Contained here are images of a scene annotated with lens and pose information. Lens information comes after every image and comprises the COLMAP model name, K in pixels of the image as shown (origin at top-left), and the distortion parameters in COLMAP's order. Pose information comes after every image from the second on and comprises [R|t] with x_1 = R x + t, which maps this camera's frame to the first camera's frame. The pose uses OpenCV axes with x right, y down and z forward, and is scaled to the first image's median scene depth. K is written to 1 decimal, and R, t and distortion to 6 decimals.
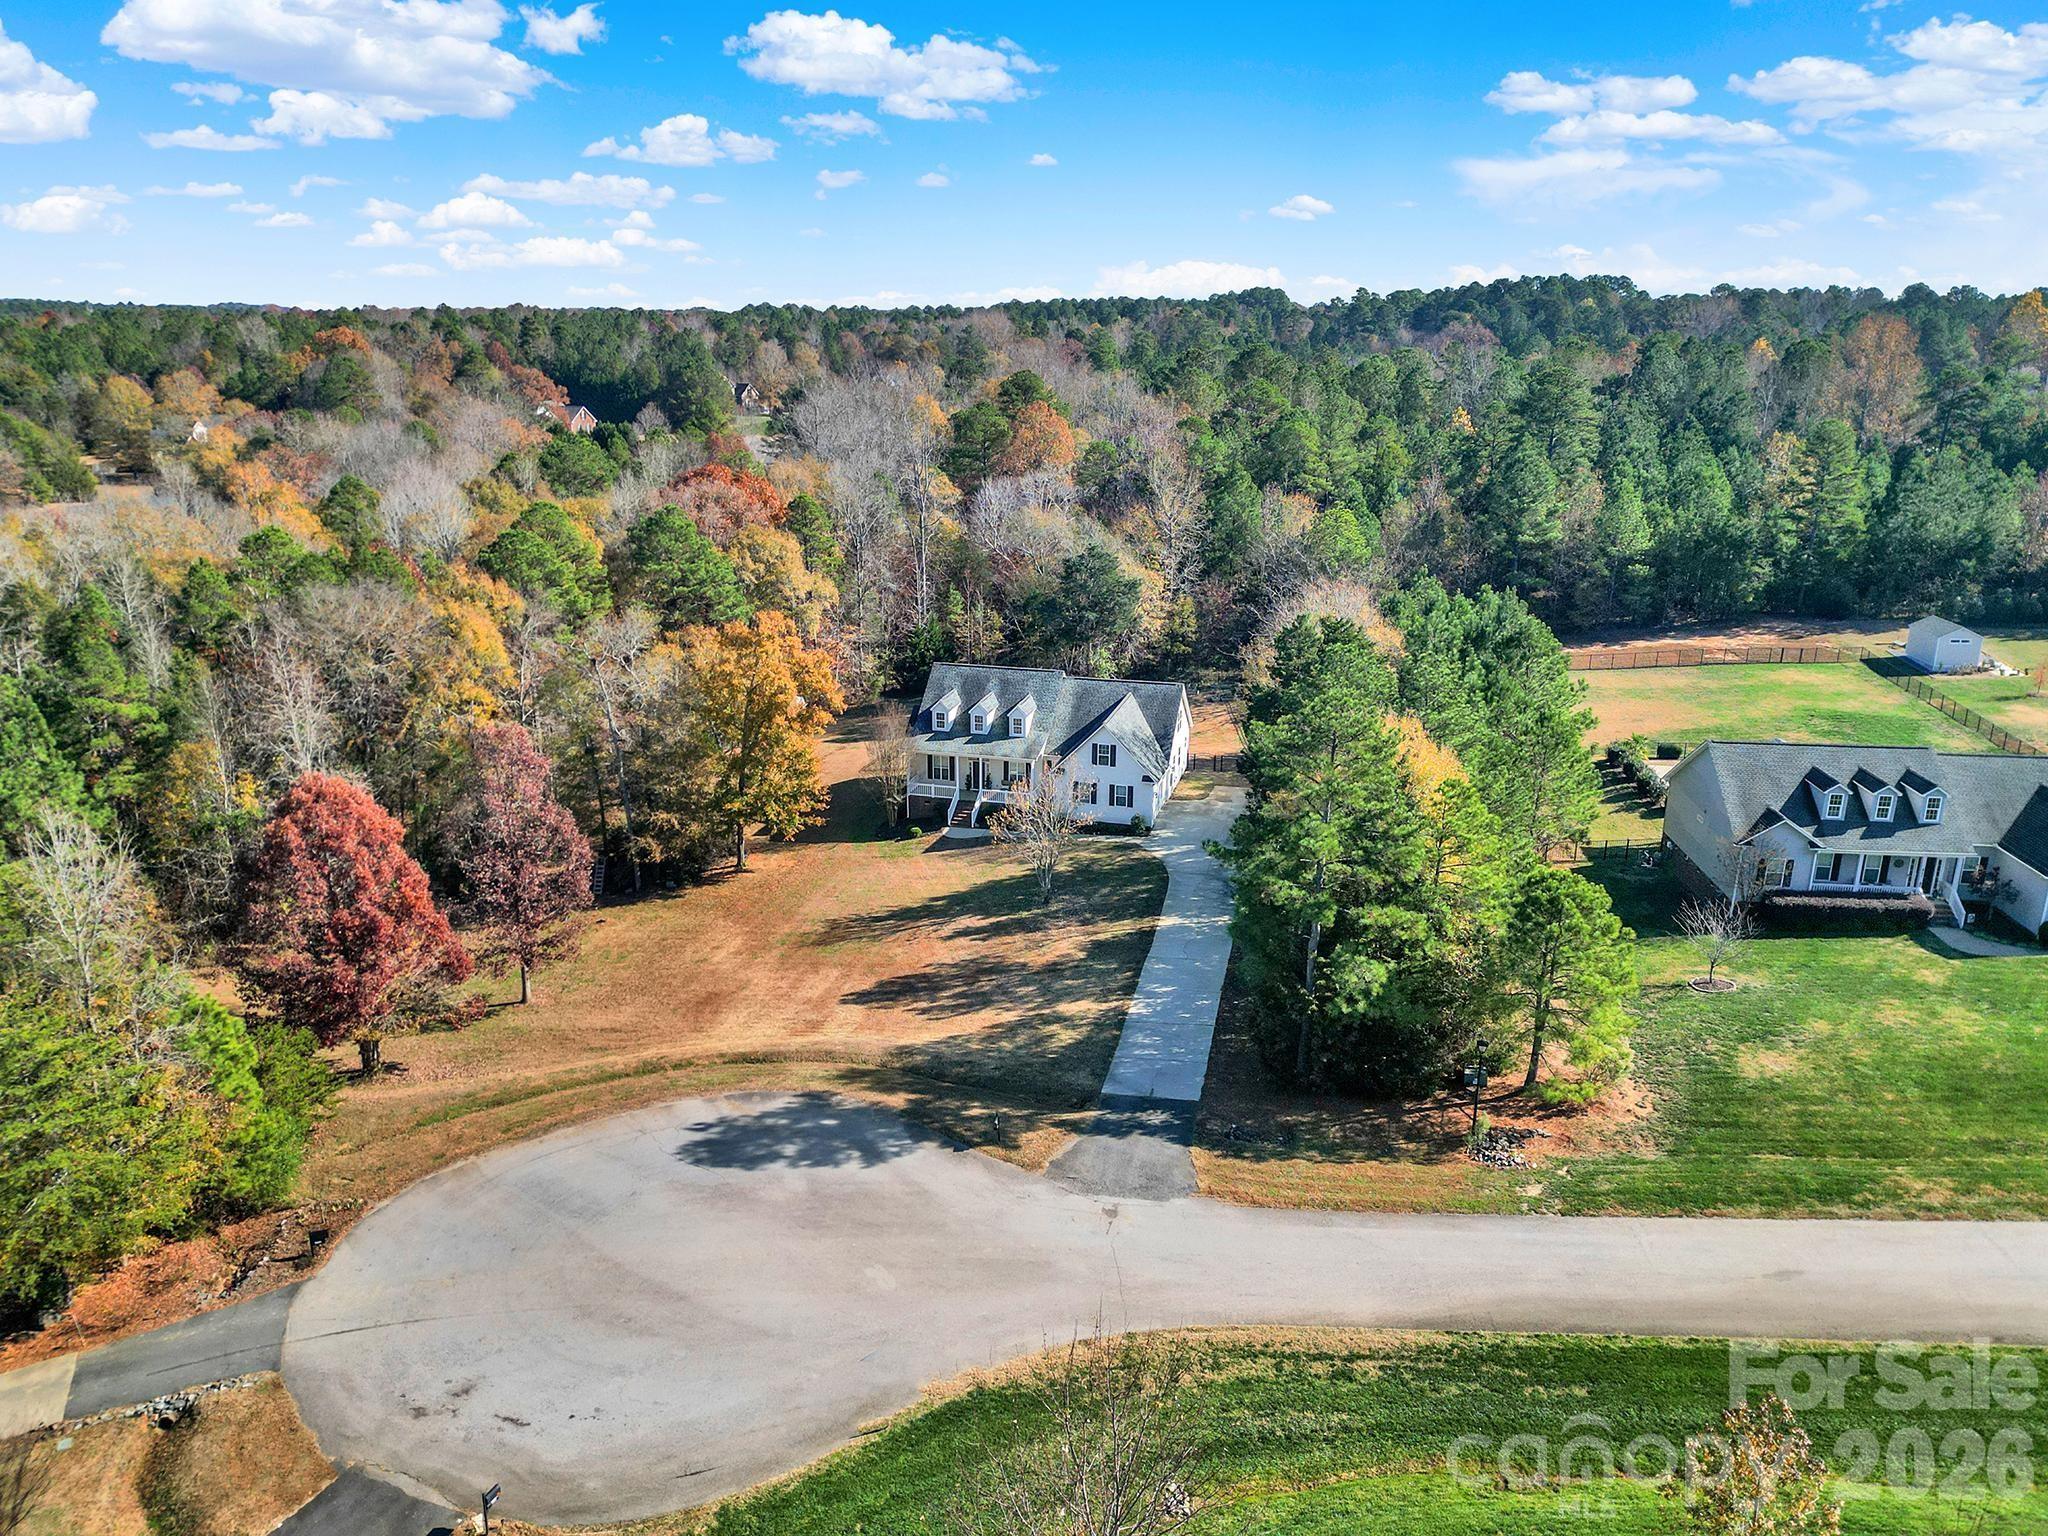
lens RADIAL K [[1462.8, 0, 1024.0], [0, 1462.8, 768.0], [0, 0, 1]] dist [0.077912, -0.082149]
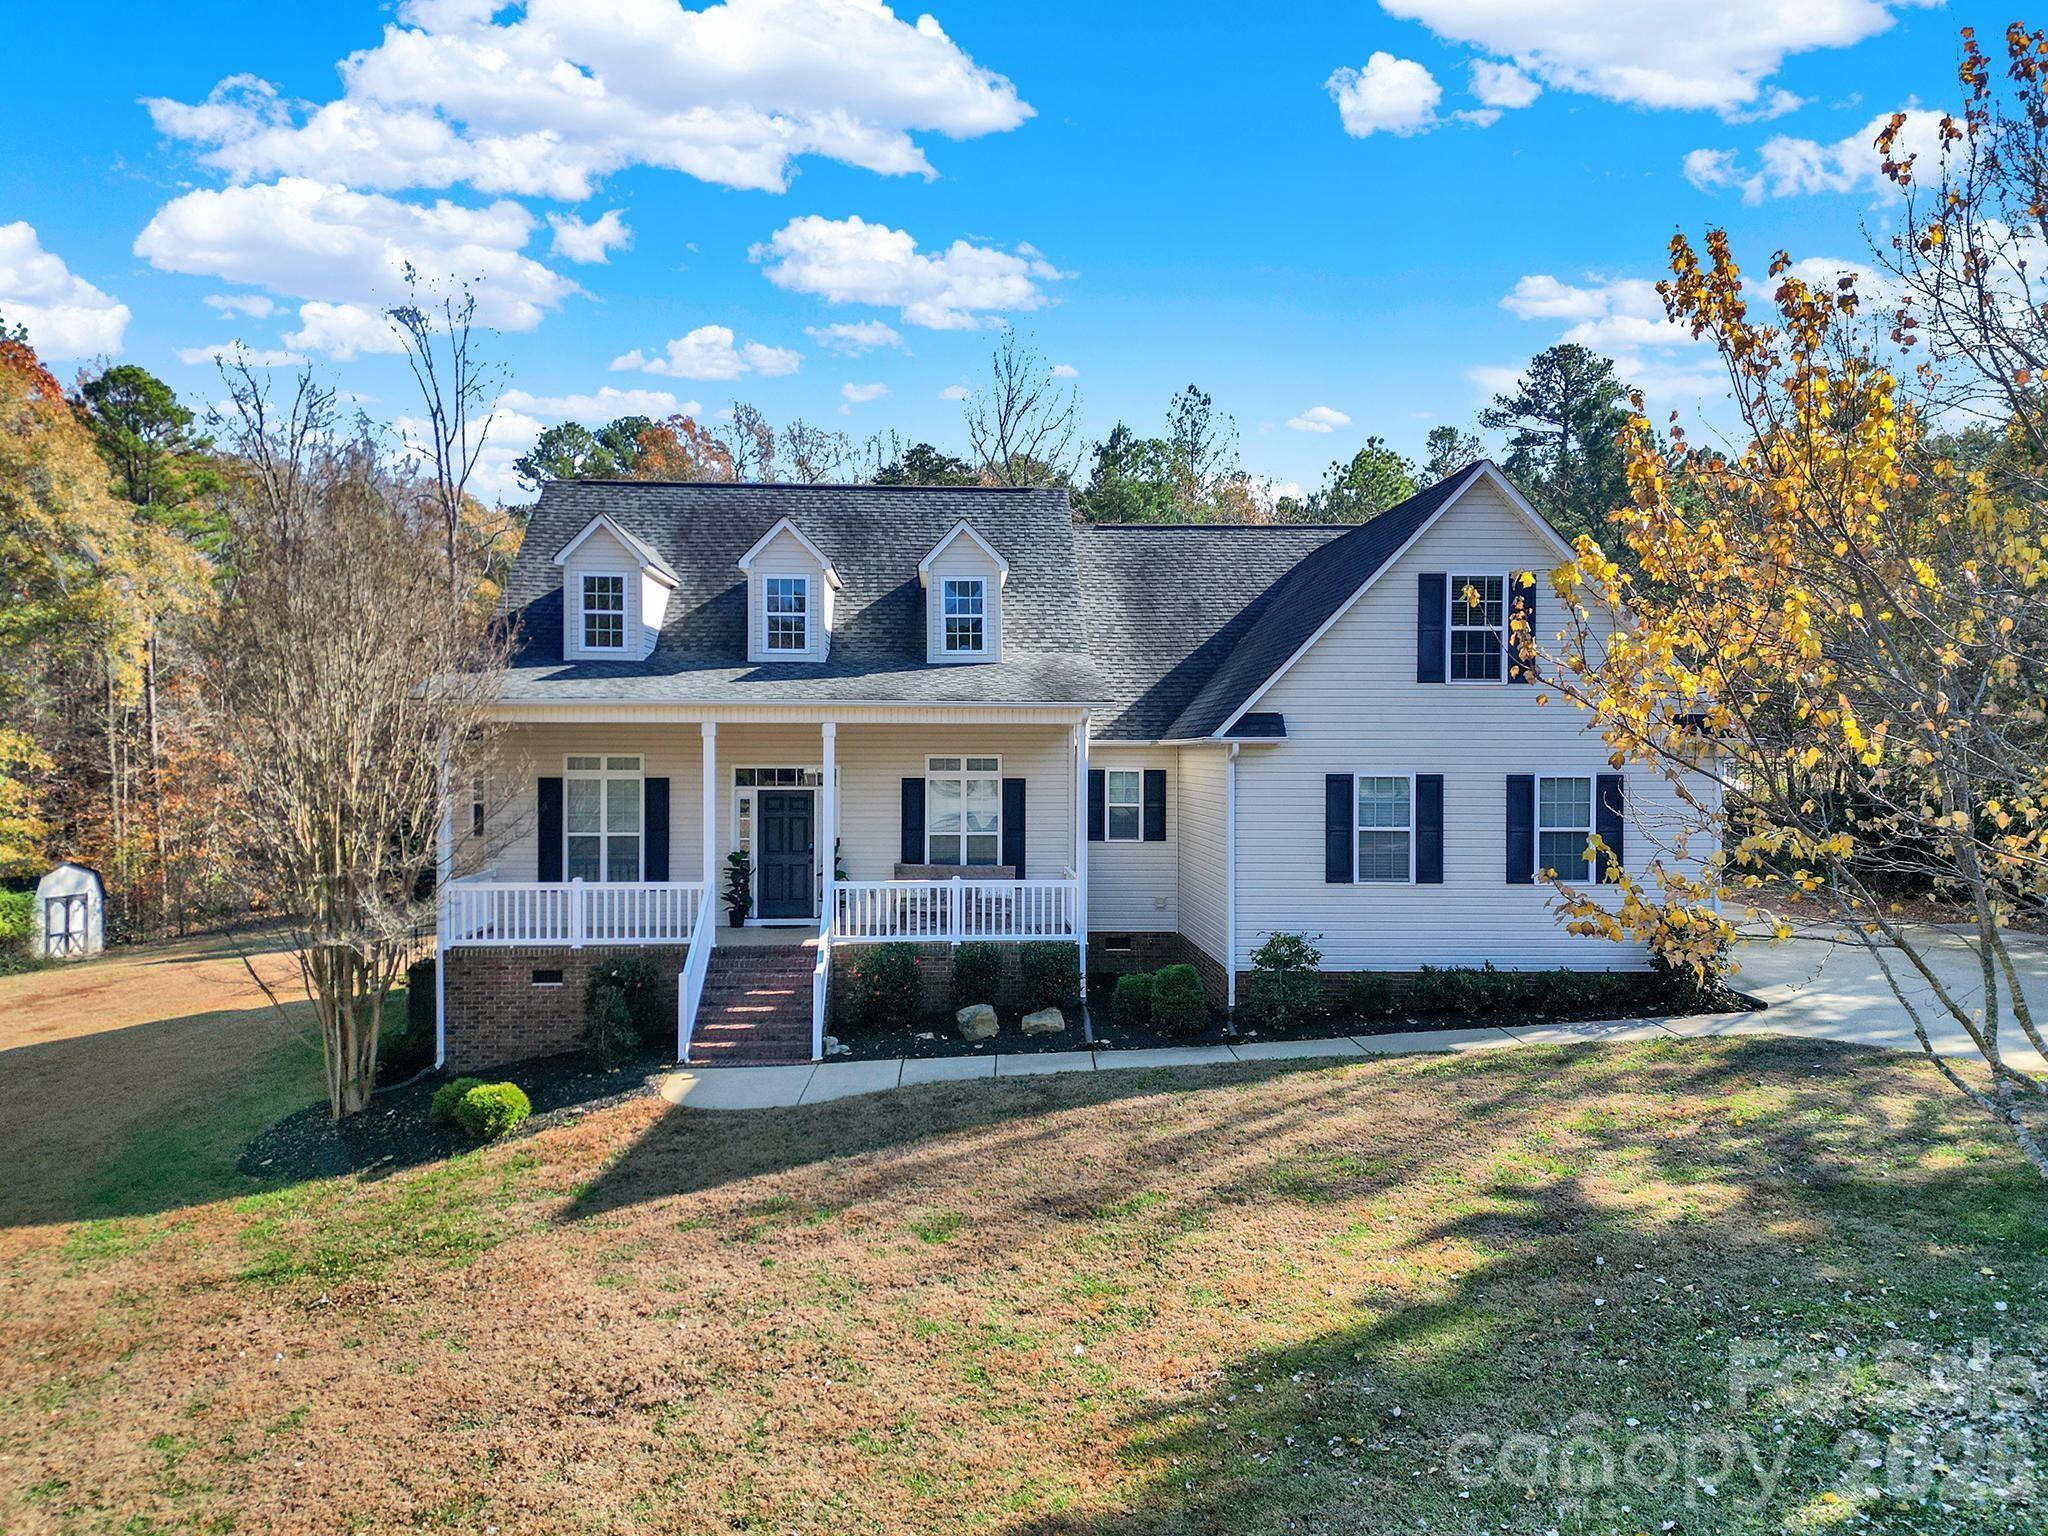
lens RADIAL K [[1488.8, 0, 1024.0], [0, 1488.8, 768.0], [0, 0, 1]] dist [0.062982, -0.069948]
pose [[0.950488, -0.007703, 0.310666, -0.091622], [0.094024, 0.959966, -0.263865, 0.076258], [-0.296196, 0.280010, 0.913161, 1.067441]]
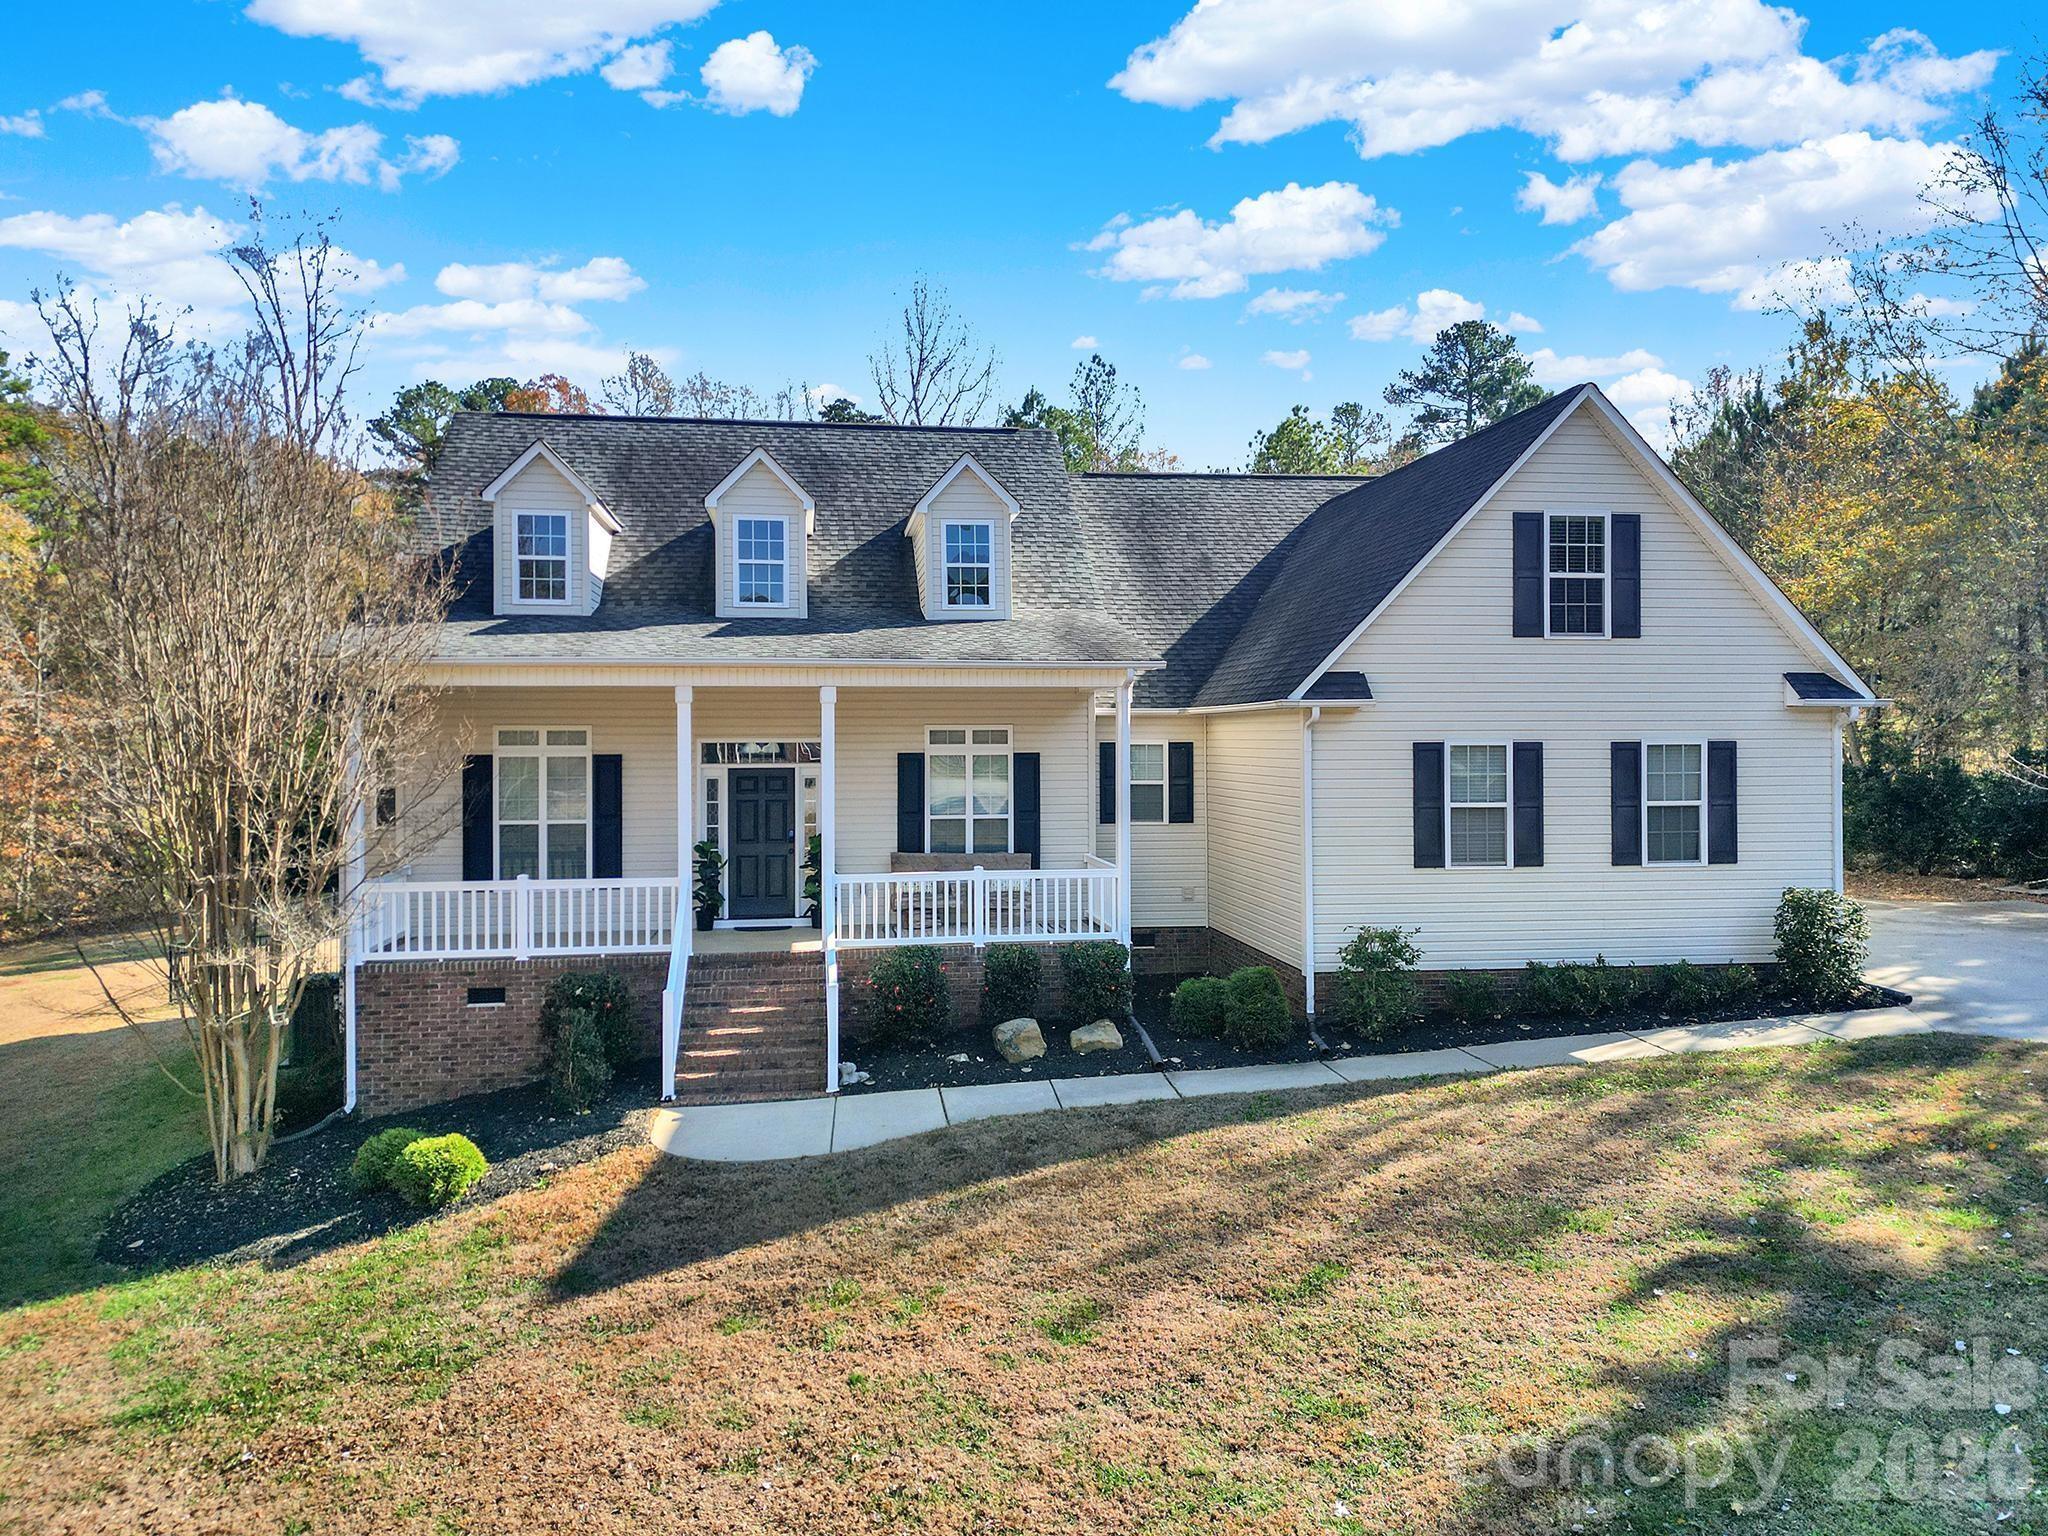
lens RADIAL K [[1503.4, 0, 1031.9], [0, 1503.4, 738.8], [0, 0, 1]] dist [0.061554, -0.065514]
pose [[0.916645, -0.010244, 0.399570, -0.105135], [0.125531, 0.956468, -0.263458, 0.065592], [-0.379478, 0.291656, 0.878028, 1.112511]]
